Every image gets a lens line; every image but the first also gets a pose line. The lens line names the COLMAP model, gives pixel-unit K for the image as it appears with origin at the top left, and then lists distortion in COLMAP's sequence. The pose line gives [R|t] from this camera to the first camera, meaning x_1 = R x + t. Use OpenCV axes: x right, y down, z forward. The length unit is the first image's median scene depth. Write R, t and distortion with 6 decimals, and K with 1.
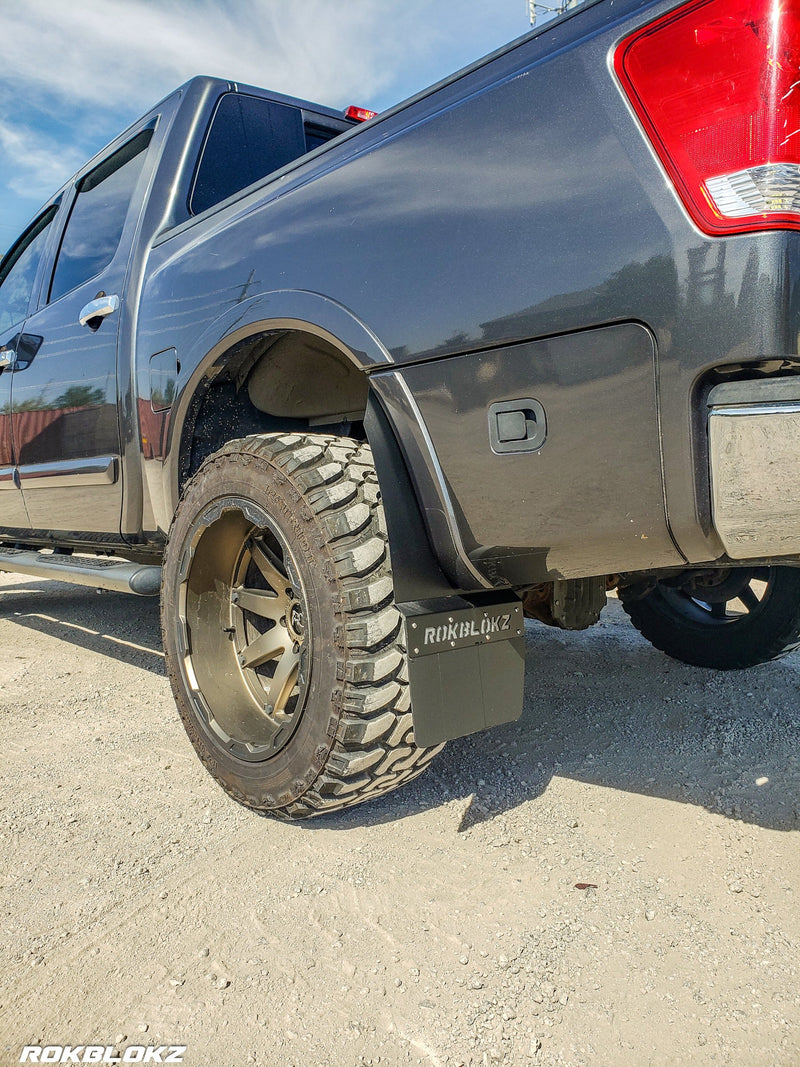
lens RADIAL K [[841.4, 0, 415.2], [0, 841.4, 527.0], [0, 0, 1]] dist [0.009689, 0.009420]
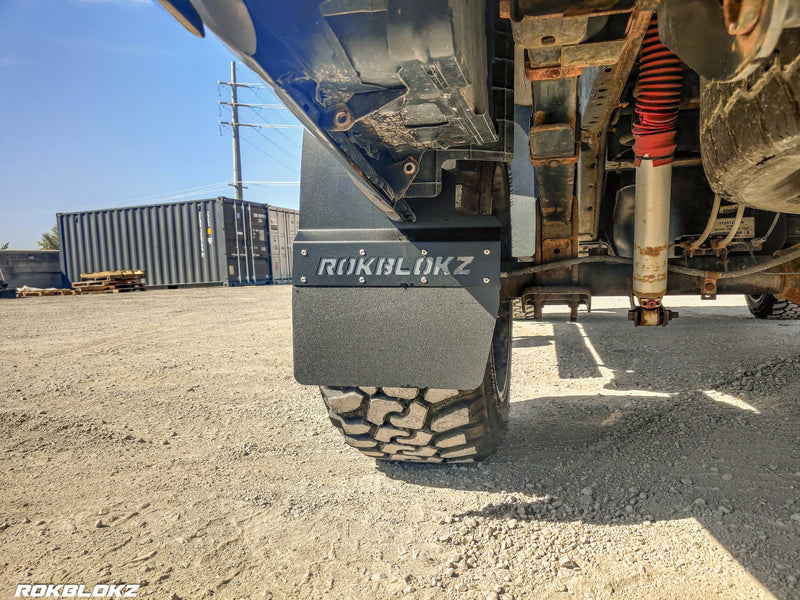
lens RADIAL K [[607.7, 0, 408.0], [0, 607.7, 303.1], [0, 0, 1]] dist [0.042735, -0.021823]
pose [[0.561558, 0.041912, -0.826375, 0.566066], [-0.029505, 0.999095, 0.030623, 0.135399], [0.826911, 0.007186, 0.562287, 0.650851]]
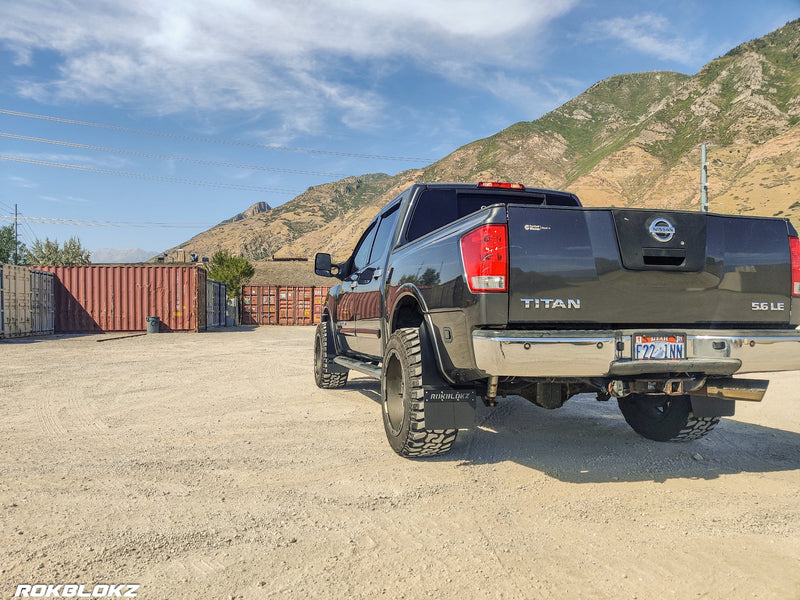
lens RADIAL K [[607.7, 0, 386.3], [0, 607.7, 300.0], [0, 0, 1]] dist [0.042735, -0.021823]
pose [[0.887930, 0.005689, -0.459943, 0.869657], [-0.042099, 0.996732, -0.068944, -0.066842], [0.458047, 0.080581, 0.885268, -1.112062]]
